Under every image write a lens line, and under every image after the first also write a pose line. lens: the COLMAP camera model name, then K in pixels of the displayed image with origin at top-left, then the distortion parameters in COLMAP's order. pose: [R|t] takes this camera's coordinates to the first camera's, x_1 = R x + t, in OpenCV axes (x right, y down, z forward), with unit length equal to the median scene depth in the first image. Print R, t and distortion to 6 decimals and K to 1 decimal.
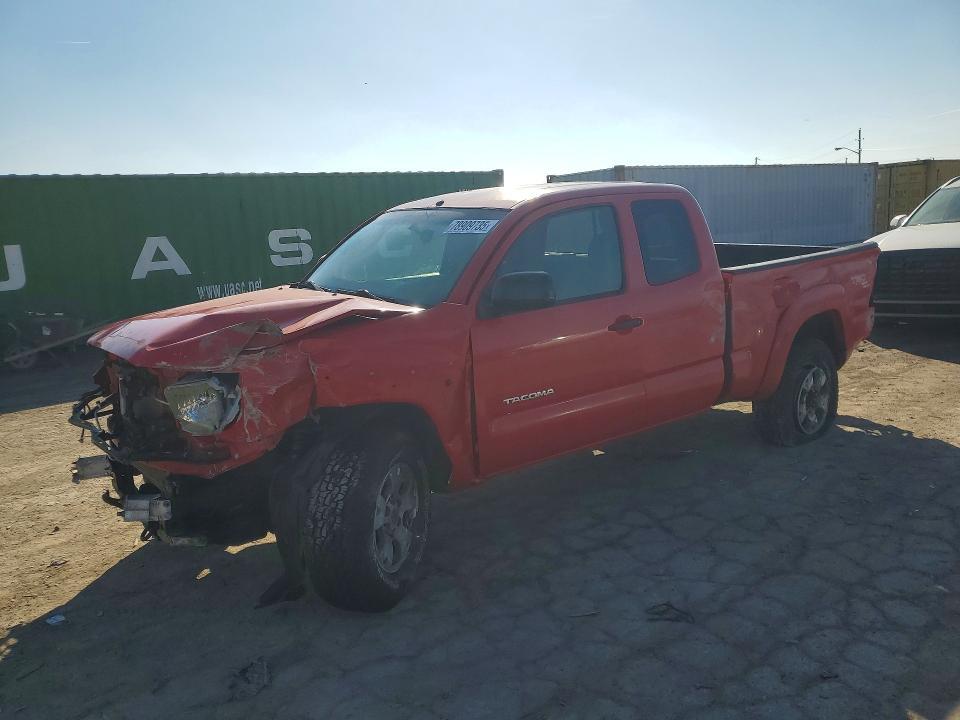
lens RADIAL K [[744.5, 0, 483.1], [0, 744.5, 356.6], [0, 0, 1]] dist [0.018479, 0.005753]
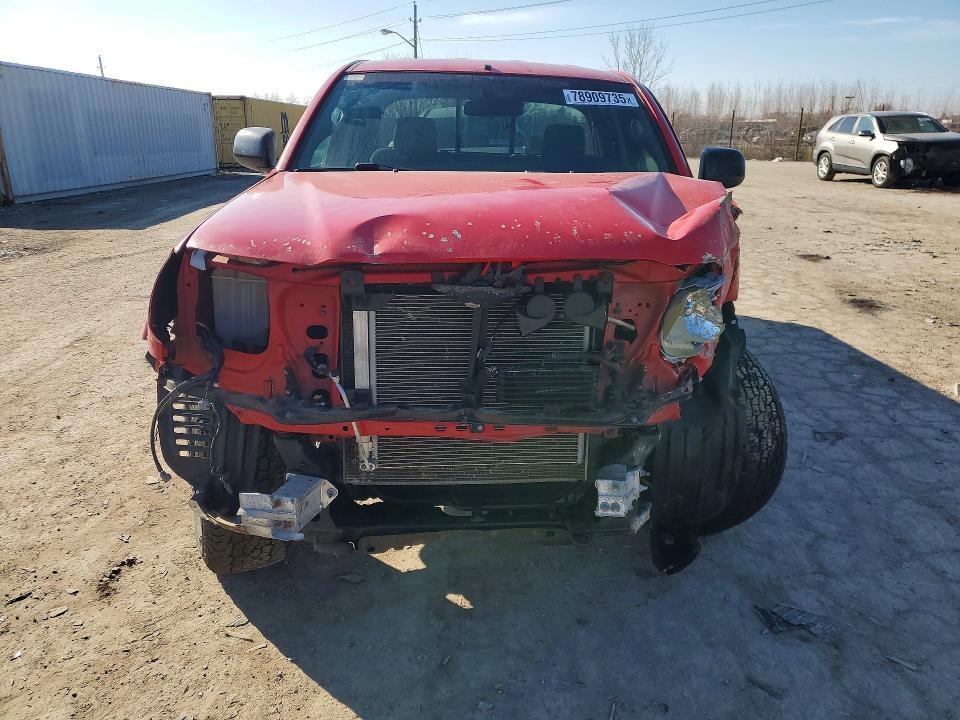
lens RADIAL K [[744.5, 0, 483.1], [0, 744.5, 356.6], [0, 0, 1]] dist [0.018479, 0.005753]
pose [[0.585713, -0.171228, 0.792225, -0.516137], [0.105200, 0.985223, 0.135165, -0.007423], [-0.803662, 0.004174, 0.595071, 0.356430]]
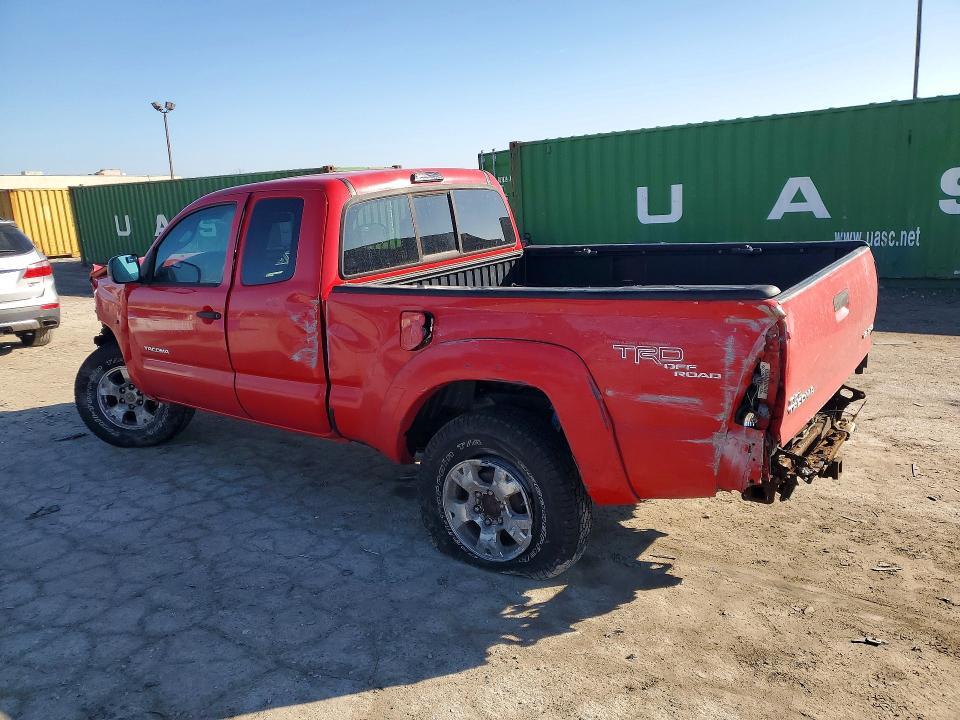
lens RADIAL K [[744.5, 0, 483.1], [0, 744.5, 356.6], [0, 0, 1]] dist [0.018479, 0.005753]
pose [[0.267952, 0.248202, -0.930912, 0.850560], [-0.138381, 0.966142, 0.217764, -0.179679], [0.953442, 0.070470, 0.293226, 0.668676]]
